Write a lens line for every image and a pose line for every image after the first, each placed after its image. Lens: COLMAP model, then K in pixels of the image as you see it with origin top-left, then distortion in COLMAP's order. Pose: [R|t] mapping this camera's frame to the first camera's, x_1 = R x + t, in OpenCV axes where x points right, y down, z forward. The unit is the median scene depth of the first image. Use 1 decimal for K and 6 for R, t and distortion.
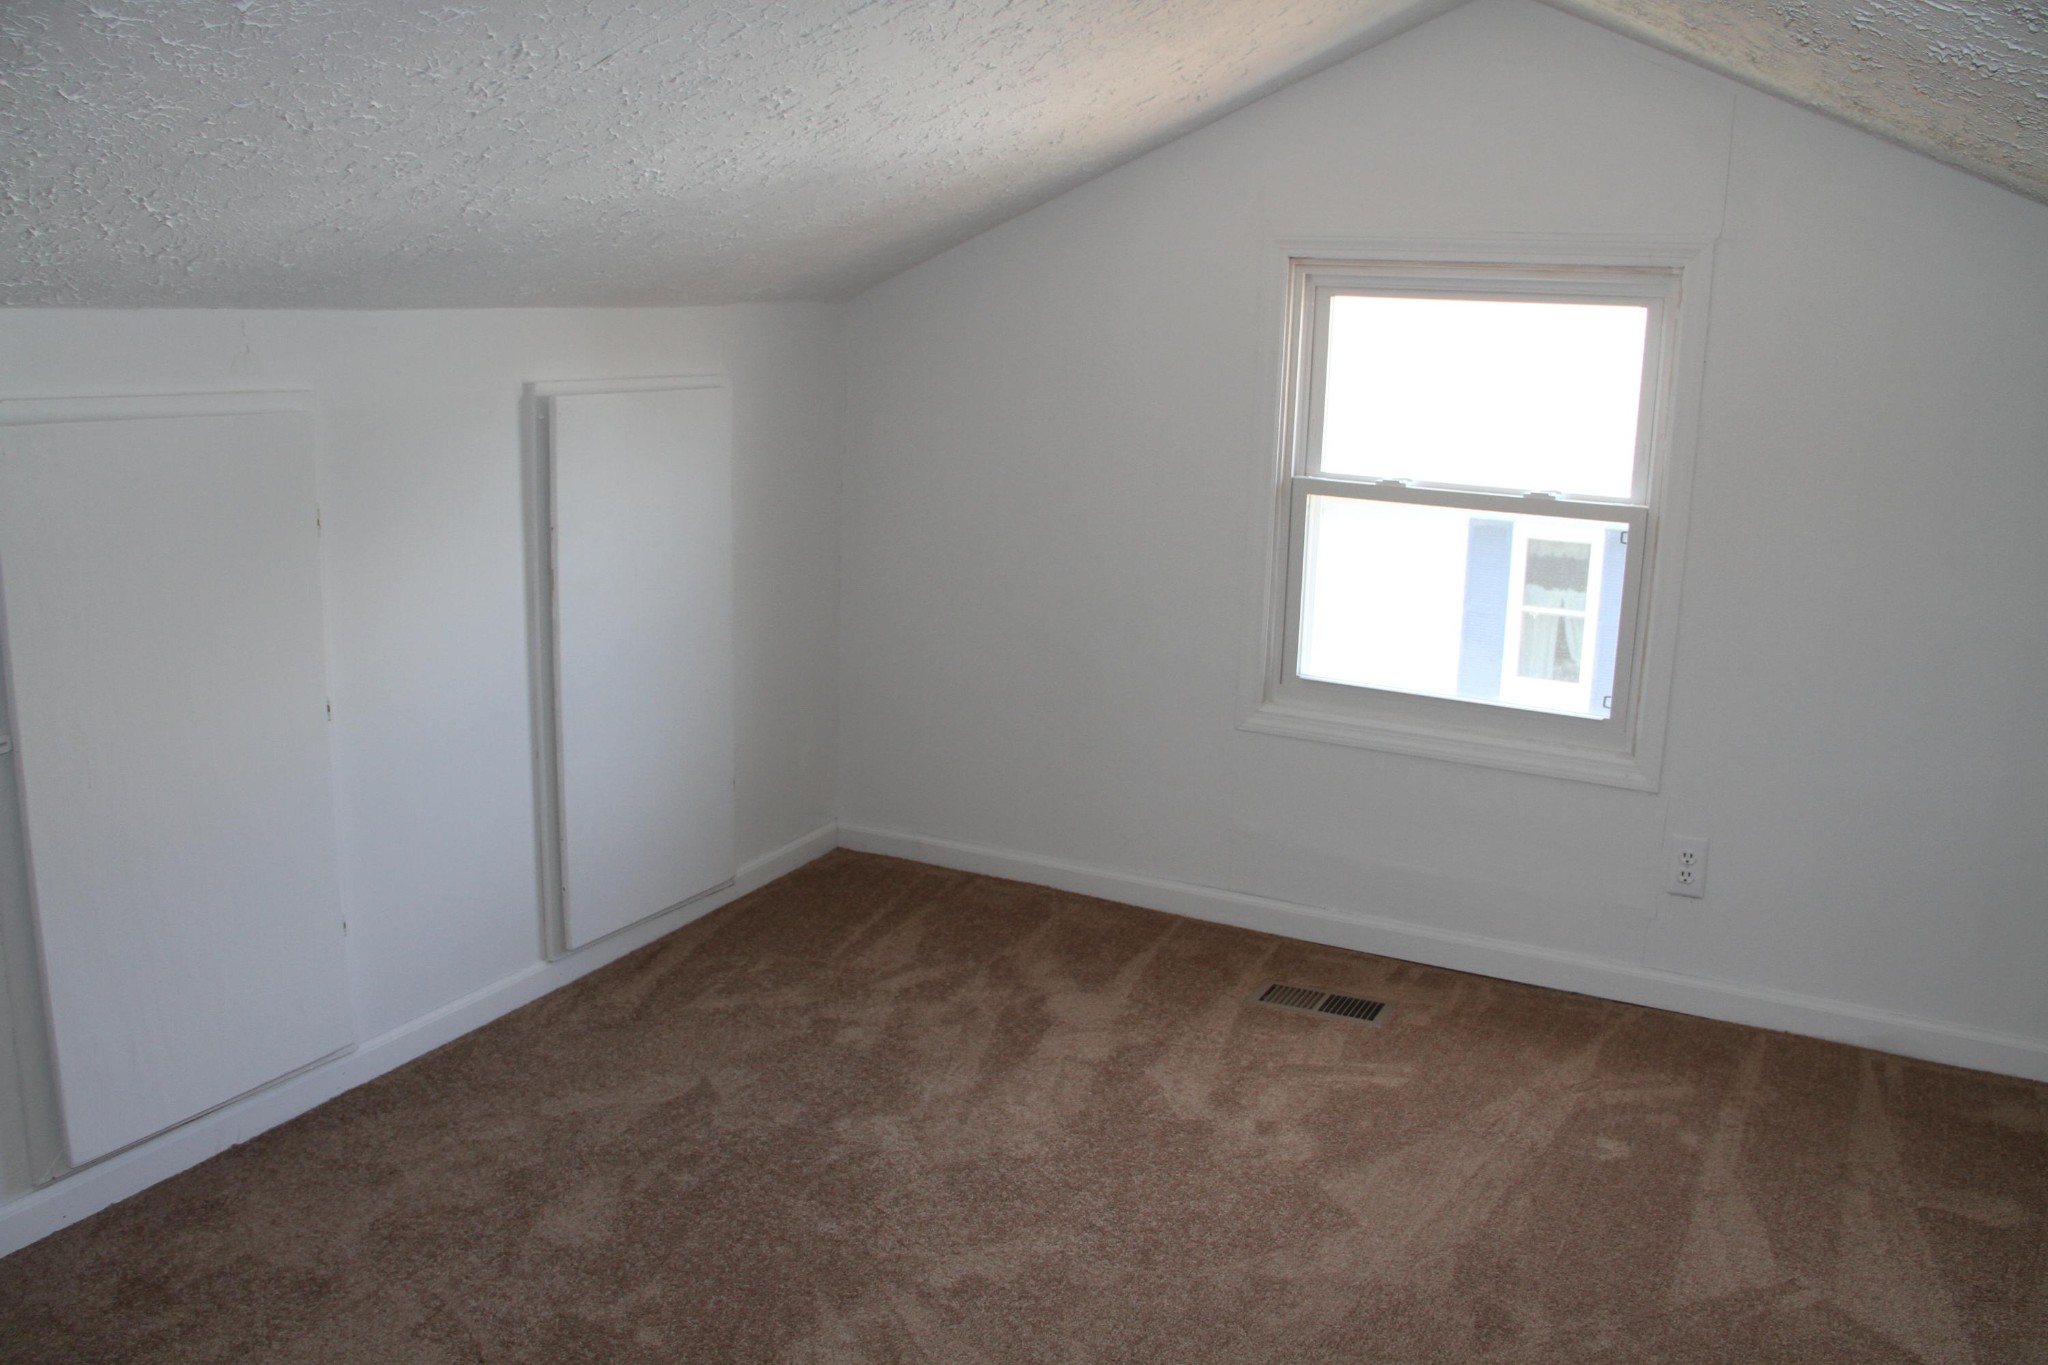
lens RADIAL K [[1653.1, 0, 1028.7], [0, 1653.1, 697.9], [0, 0, 1]] dist [-0.183266, 0.129916]
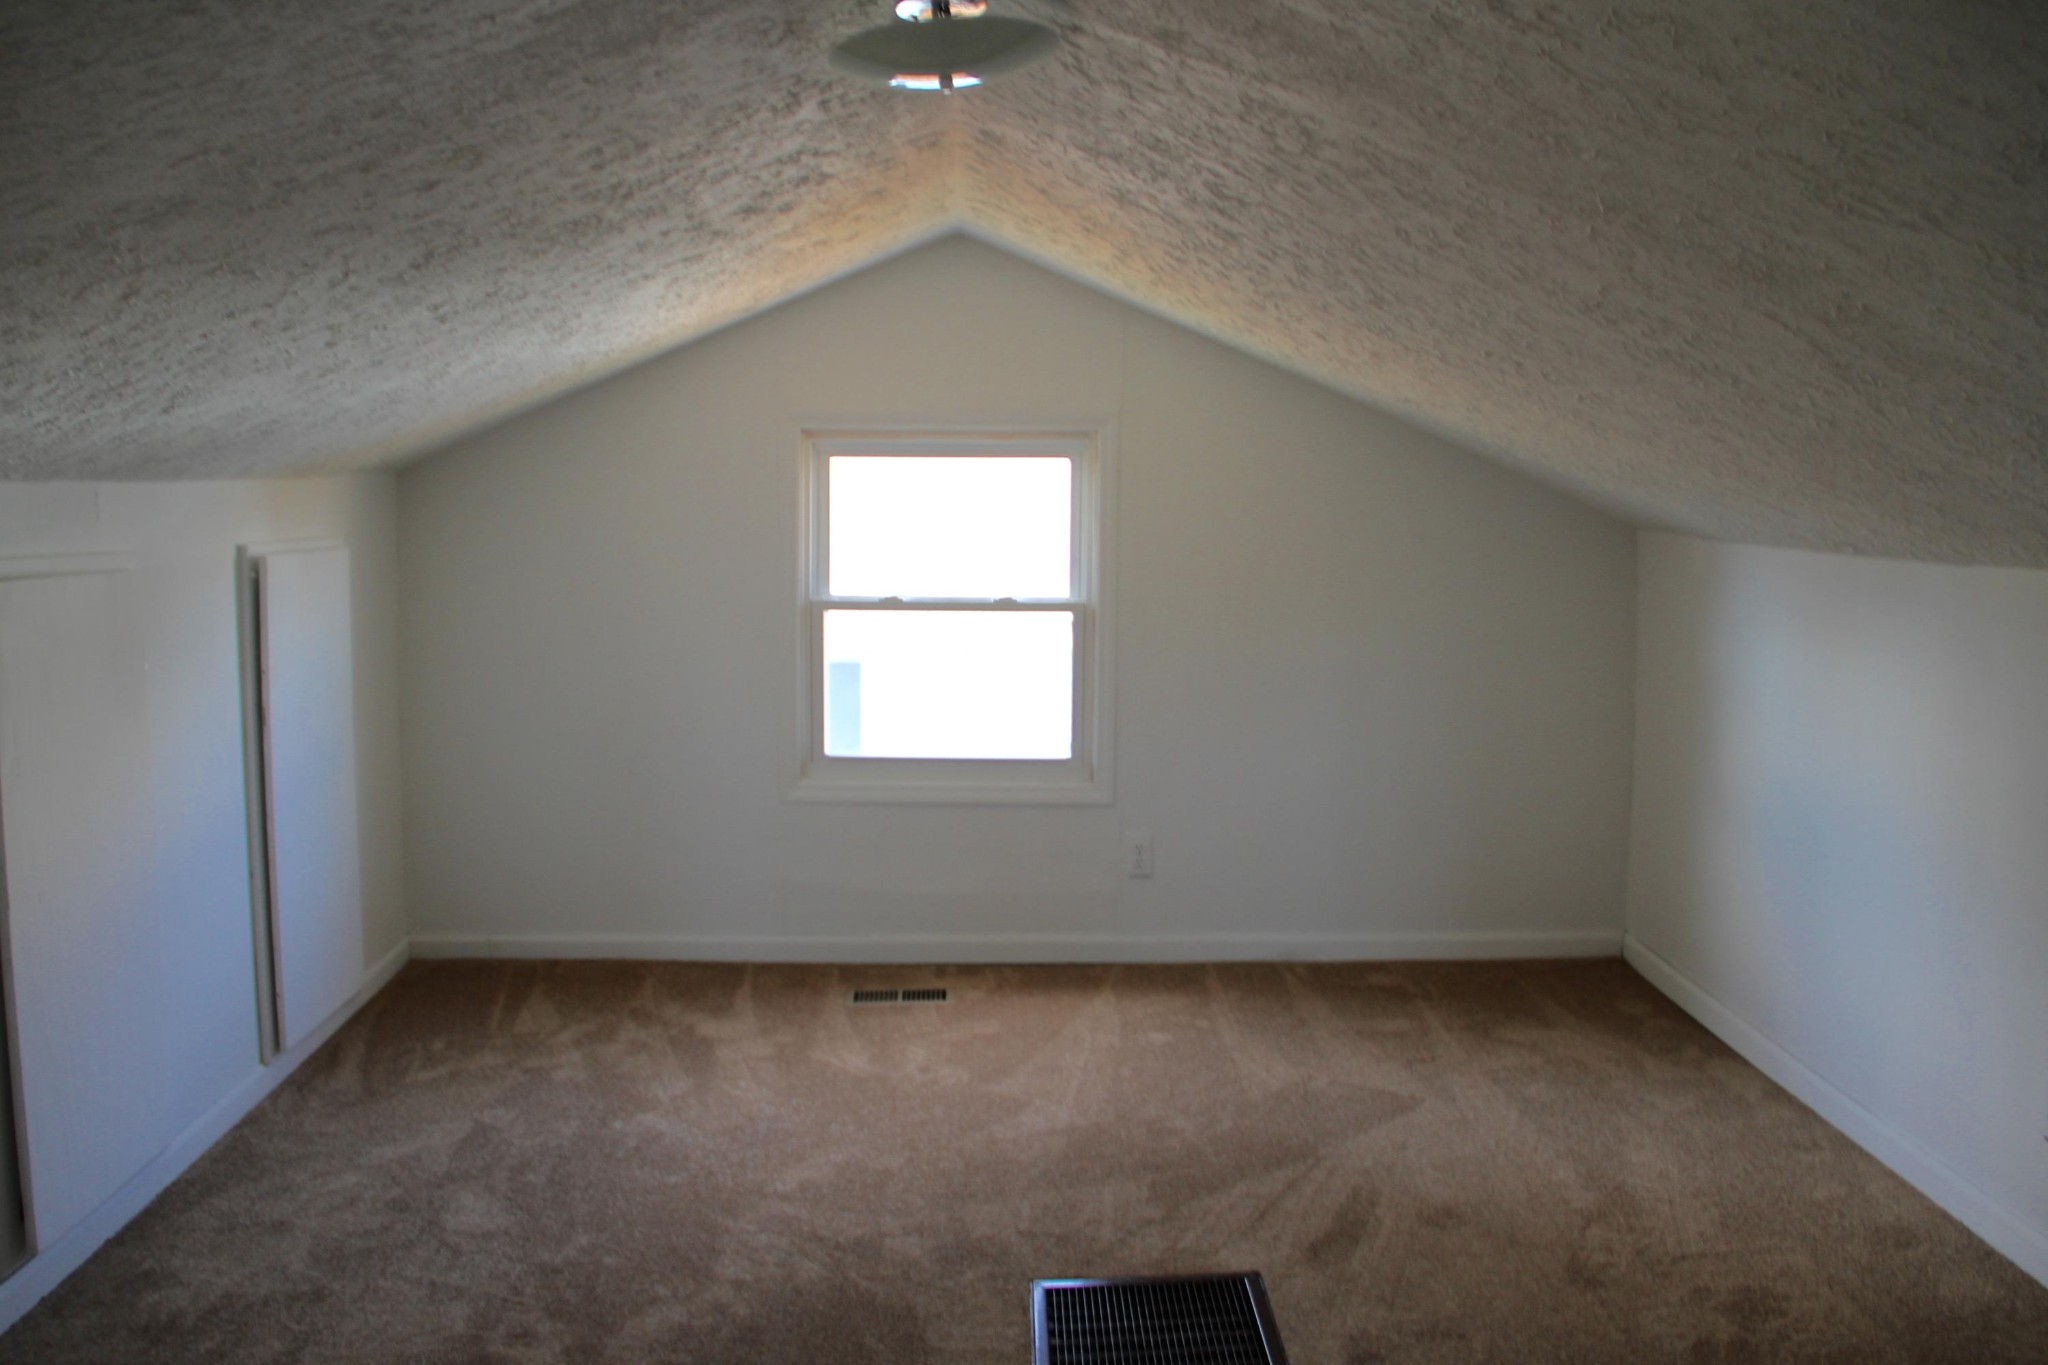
lens RADIAL K [[1684.8, 0, 1028.5], [0, 1684.8, 696.4], [0, 0, 1]] dist [-0.181852, 0.132110]
pose [[0.873091, -0.078070, 0.481266, -0.373888], [0.124545, 0.990060, -0.065337, 0.053953], [-0.471382, 0.116984, 0.874136, -0.249148]]
